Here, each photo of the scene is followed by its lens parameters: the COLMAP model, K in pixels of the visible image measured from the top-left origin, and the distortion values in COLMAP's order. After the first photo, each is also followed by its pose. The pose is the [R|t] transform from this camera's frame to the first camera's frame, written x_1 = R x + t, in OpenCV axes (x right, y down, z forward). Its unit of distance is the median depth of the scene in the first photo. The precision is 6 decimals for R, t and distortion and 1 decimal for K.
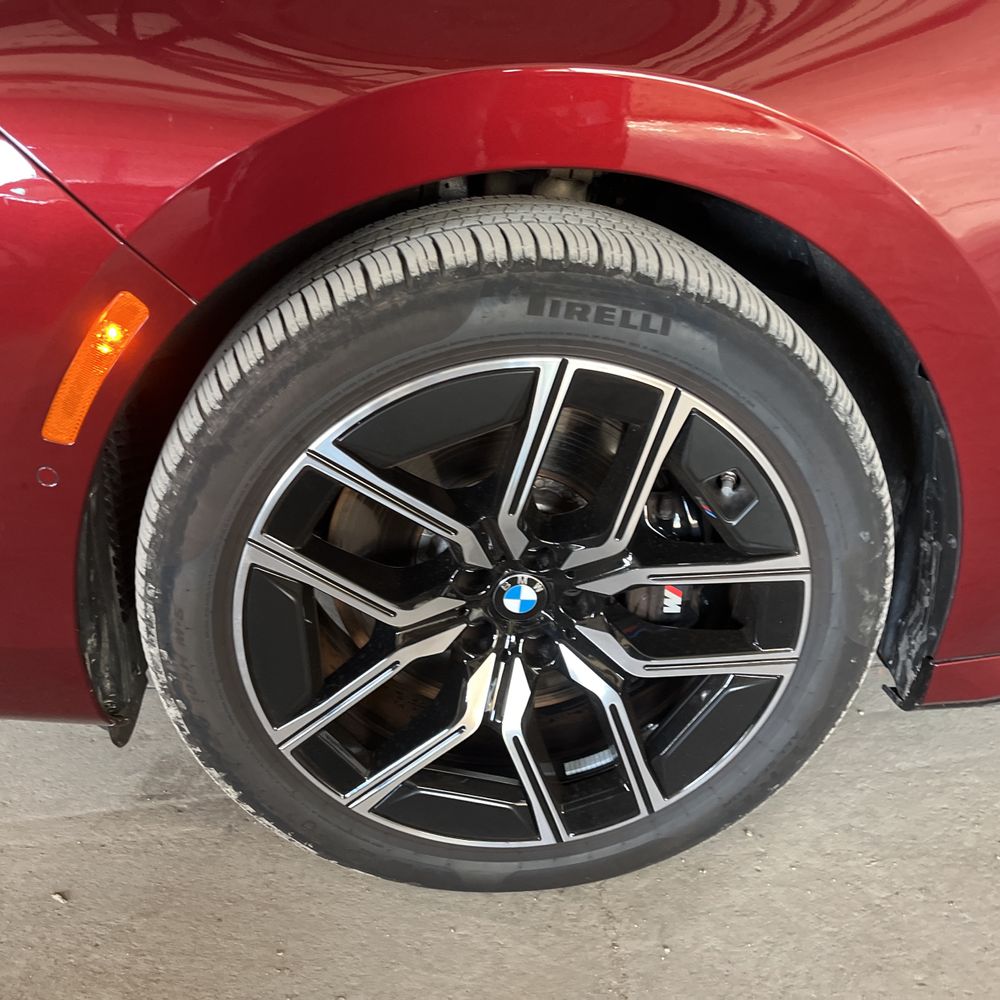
lens RADIAL K [[1000.6, 0, 511.2], [0, 1000.6, 508.6], [0, 0, 1]] dist [0.084682, -0.120369]
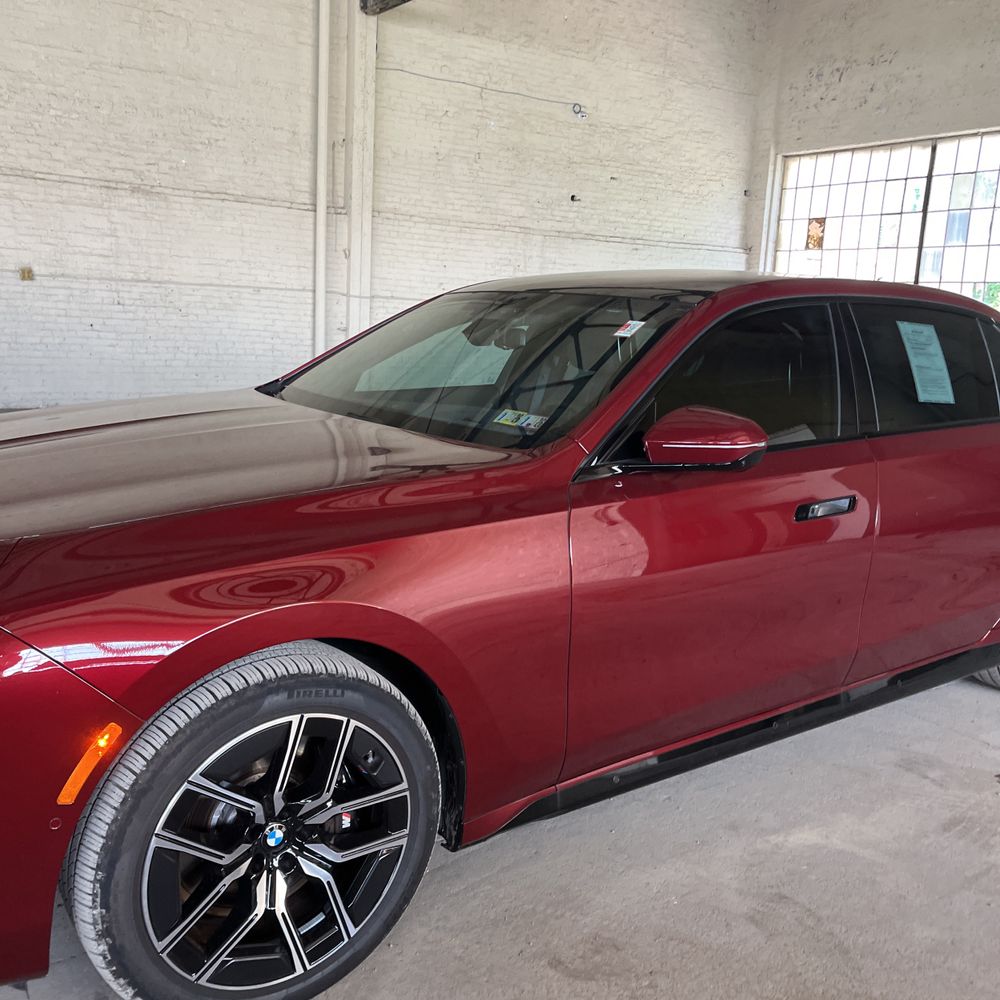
lens RADIAL K [[999.8, 0, 497.8], [0, 999.8, 491.4], [0, 0, 1]] dist [0.045509, -0.028273]
pose [[0.858231, -0.063742, 0.509291, -0.623658], [0.199225, 0.955831, -0.216093, -0.048464], [-0.473022, 0.286922, 0.833023, -1.123418]]
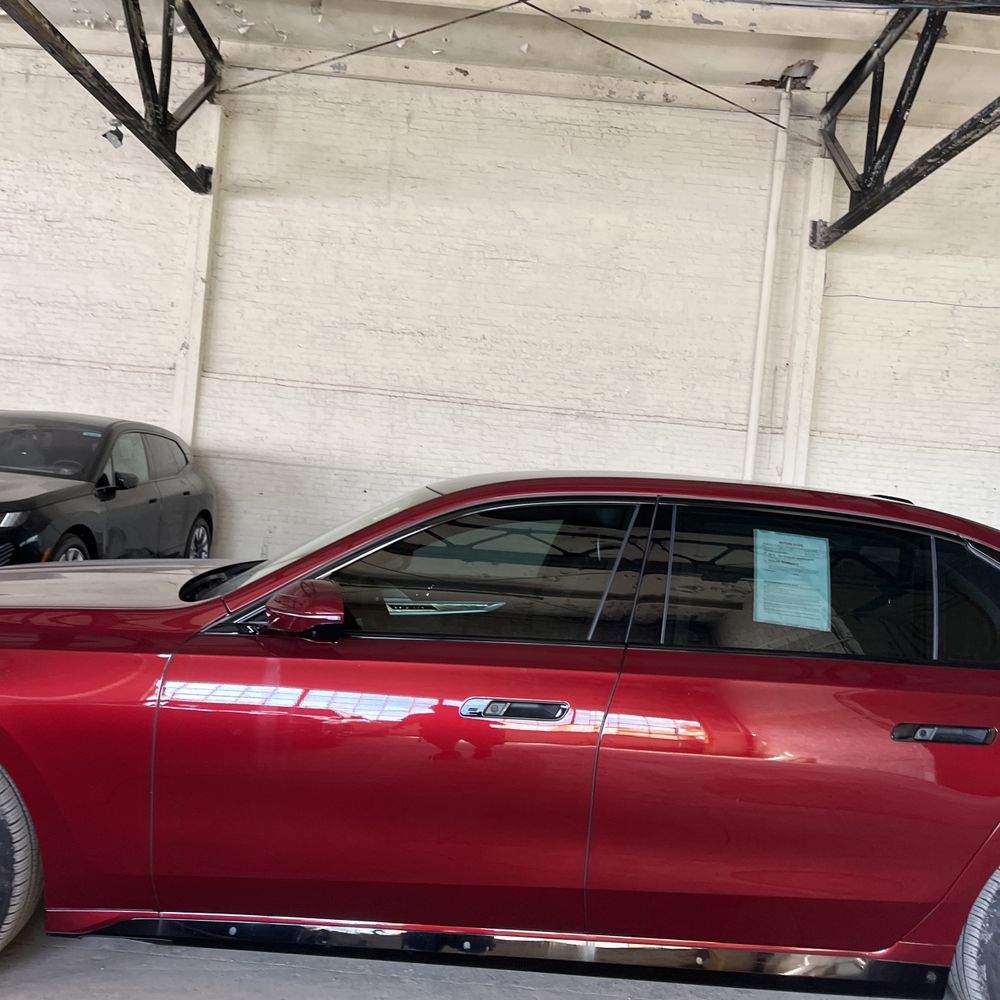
lens RADIAL K [[995.9, 0, 494.1], [0, 995.9, 495.6], [0, 0, 1]] dist [0.077673, -0.126280]
pose [[0.994253, 0.077180, -0.074187, 1.846270], [-0.102281, 0.889462, -0.445416, 0.273511], [0.031609, 0.450444, 0.892245, -1.865838]]
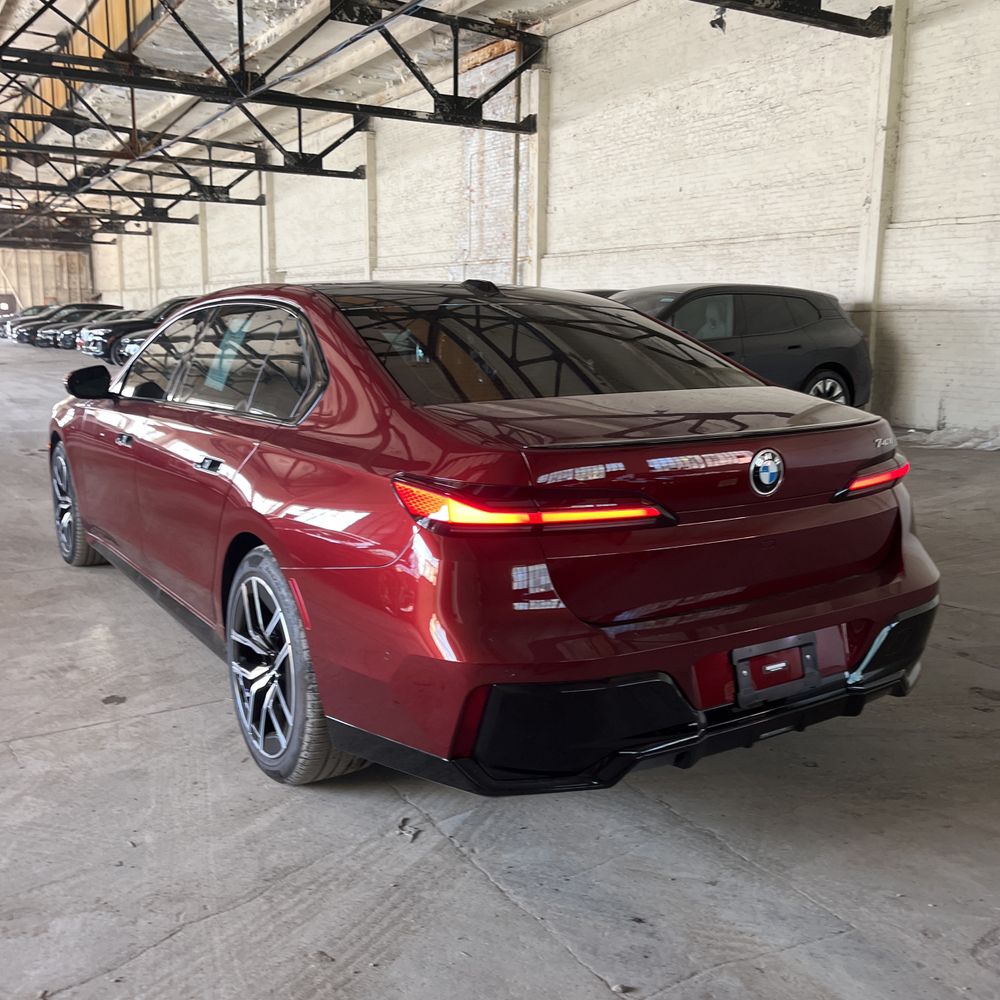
lens RADIAL K [[1013.3, 0, 507.9], [0, 1013.3, 499.4], [0, 0, 1]] dist [0.025964, -0.020397]
pose [[0.459925, 0.145772, -0.875911, 6.735995], [-0.402284, 0.913600, -0.059188, -0.632709], [0.791604, 0.379587, 0.478829, 0.187453]]
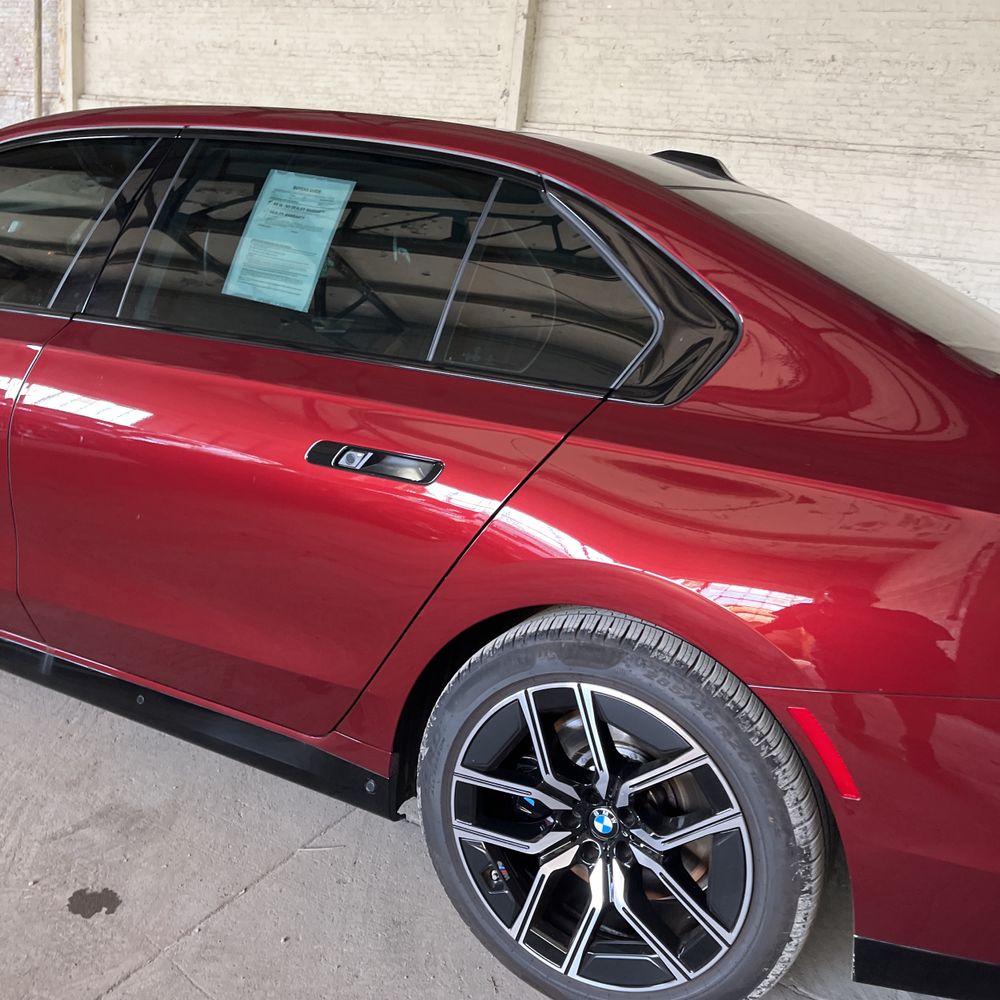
lens RADIAL K [[1000.6, 0, 511.2], [0, 1000.6, 508.6], [0, 0, 1]] dist [0.084682, -0.120369]
pose [[0.838785, 0.216476, -0.499578, 4.178494], [-0.326369, 0.934348, -0.143099, -0.258339], [0.435802, 0.283076, 0.854368, -0.475814]]
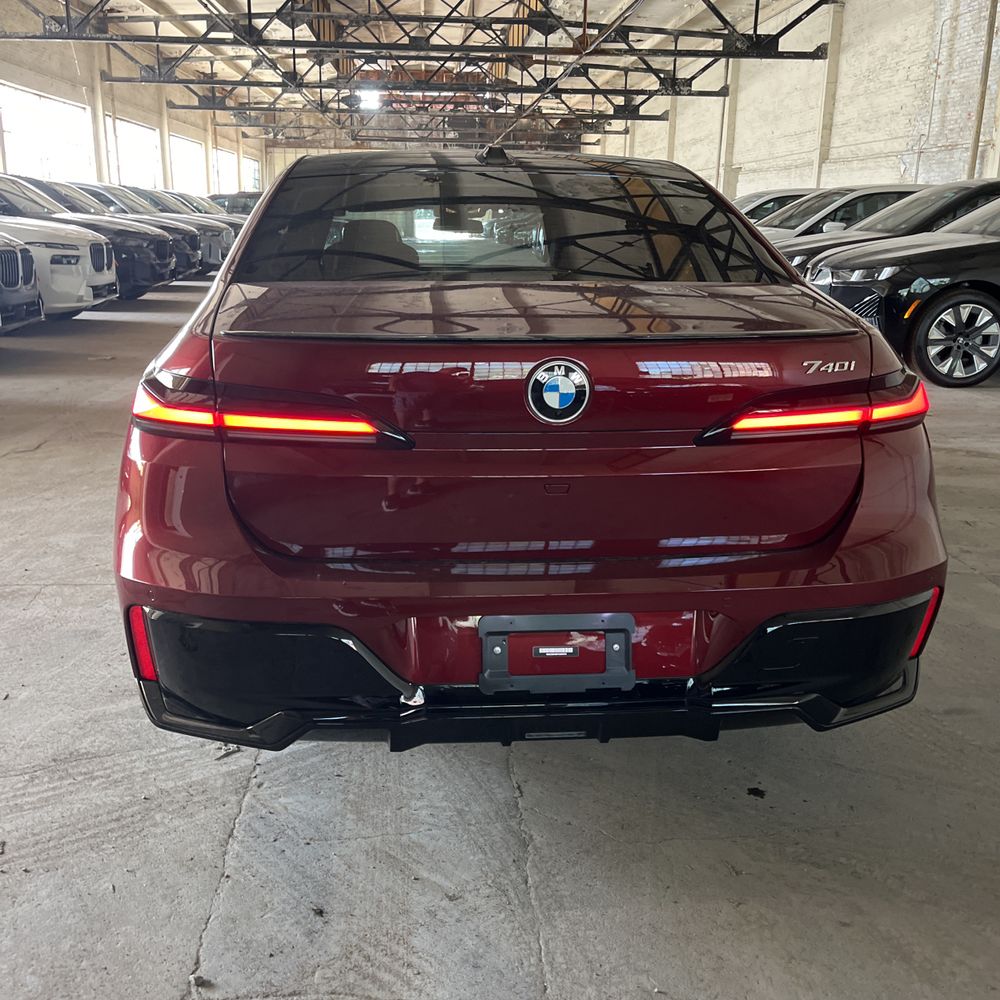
lens RADIAL K [[1000.6, 0, 511.2], [0, 1000.6, 508.6], [0, 0, 1]] dist [0.084682, -0.120369]
pose [[-0.002001, 0.265394, -0.964138, 6.627425], [-0.462974, 0.854340, 0.236131, -1.399487], [0.886370, 0.446843, 0.121161, 1.862961]]
